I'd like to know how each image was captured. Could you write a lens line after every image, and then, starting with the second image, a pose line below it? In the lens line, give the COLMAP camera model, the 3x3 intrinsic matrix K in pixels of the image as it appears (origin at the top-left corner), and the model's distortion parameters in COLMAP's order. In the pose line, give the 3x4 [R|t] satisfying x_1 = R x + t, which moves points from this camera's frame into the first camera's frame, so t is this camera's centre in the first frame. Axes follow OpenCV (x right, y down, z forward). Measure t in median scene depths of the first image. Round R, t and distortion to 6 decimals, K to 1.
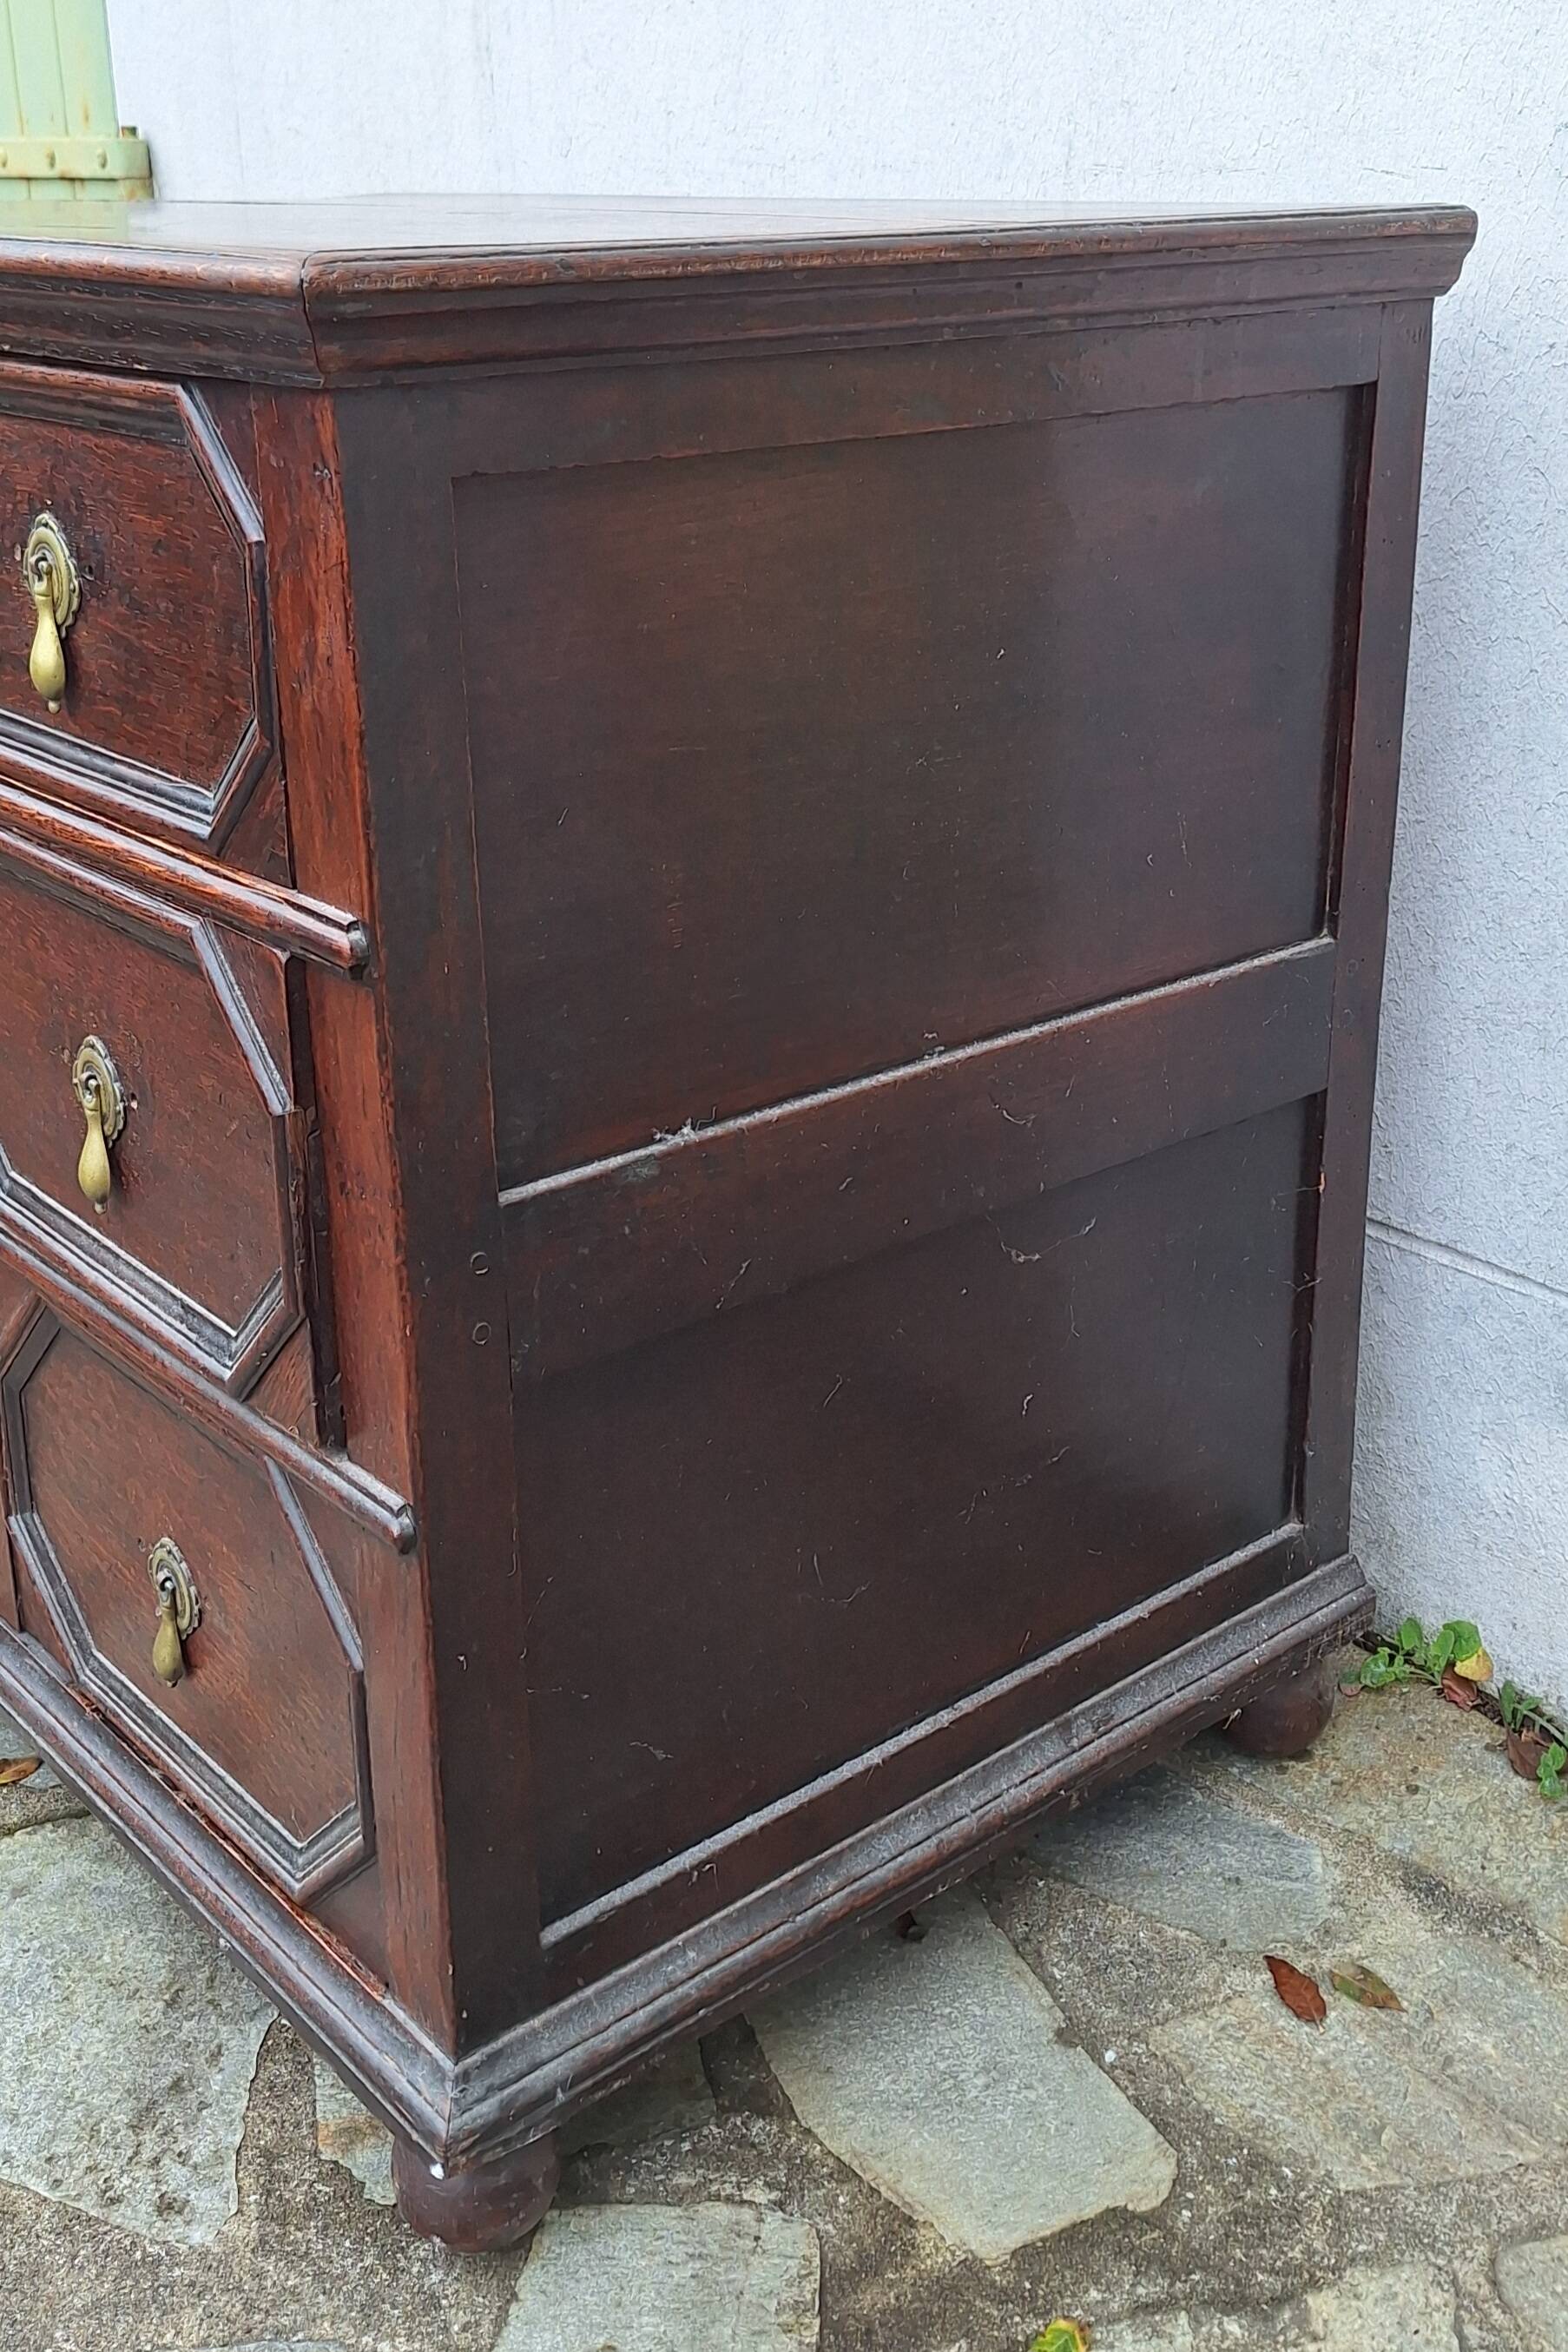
lens RADIAL K [[2477.9, 0, 803.5], [0, 2477.9, 1028.6], [0, 0, 1]] dist [0.028594, 0.000000]
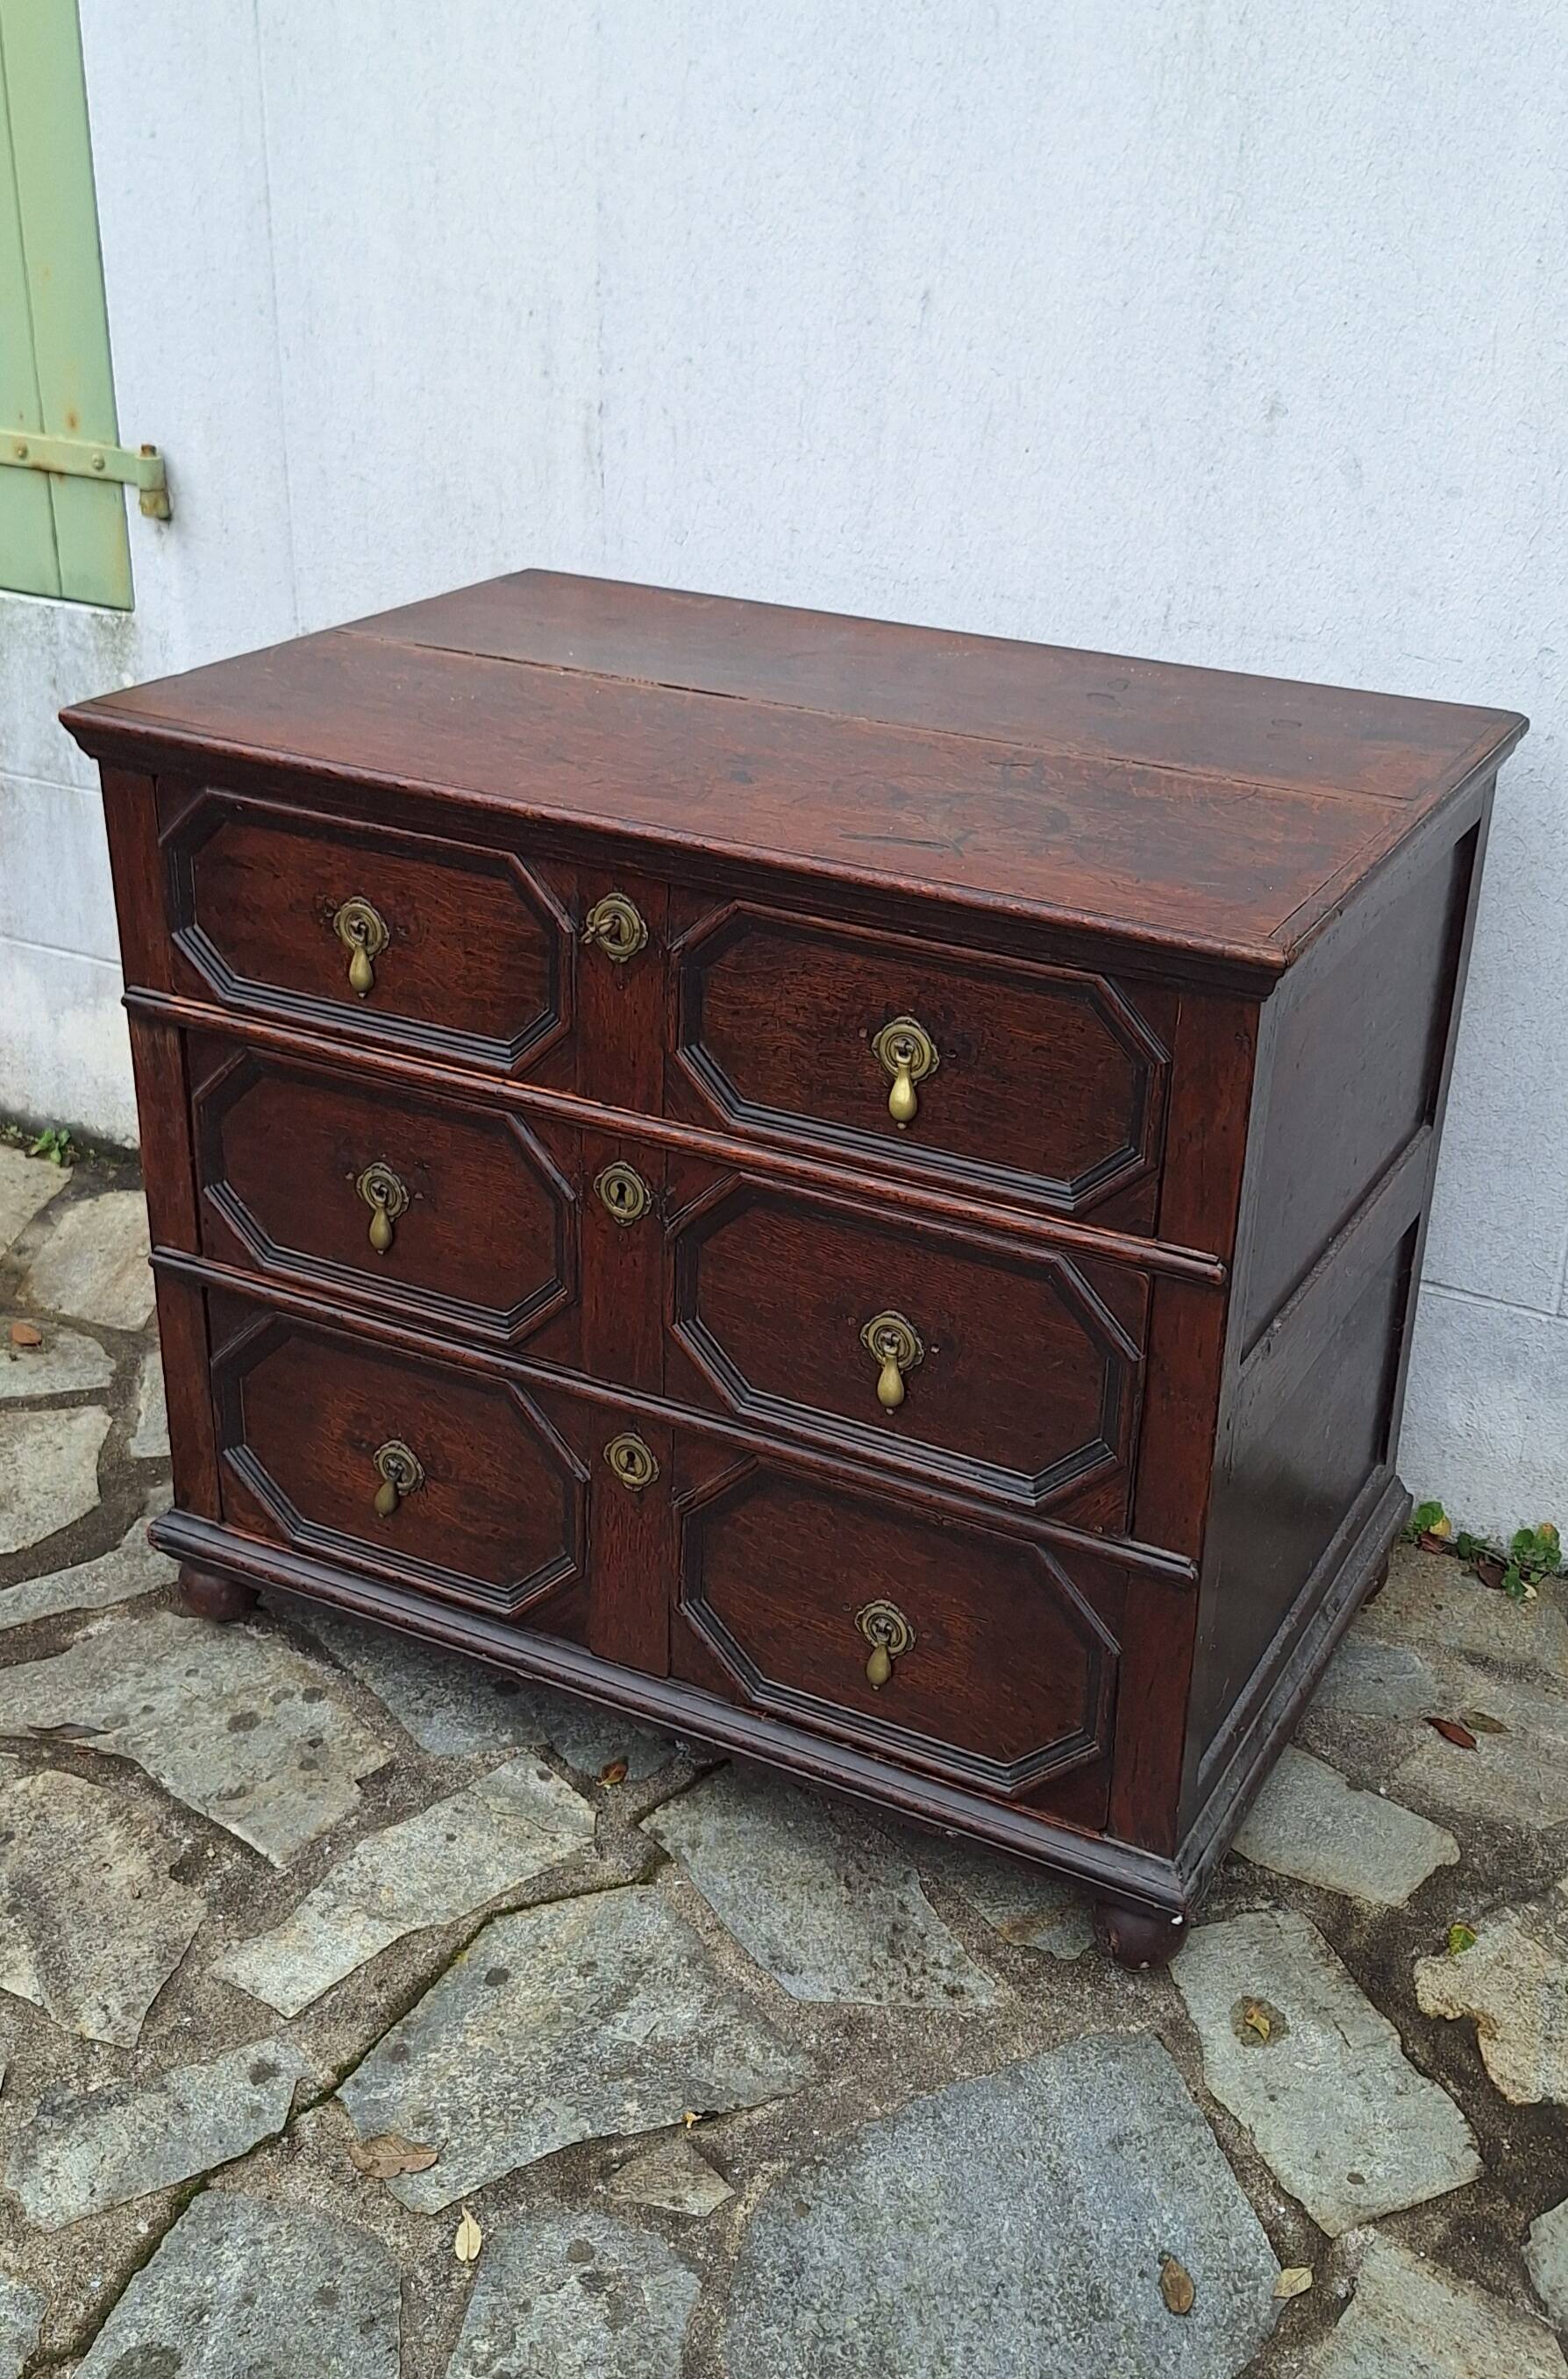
lens RADIAL K [[2493.9, 0, 786.5], [0, 2493.9, 1130.3], [0, 0, 1]] dist [0.056601, 0.000000]
pose [[0.930744, -0.122376, 0.344585, -0.843526], [0.088341, 0.989676, 0.112860, -0.286373], [-0.354839, -0.074603, 0.931946, -0.462515]]
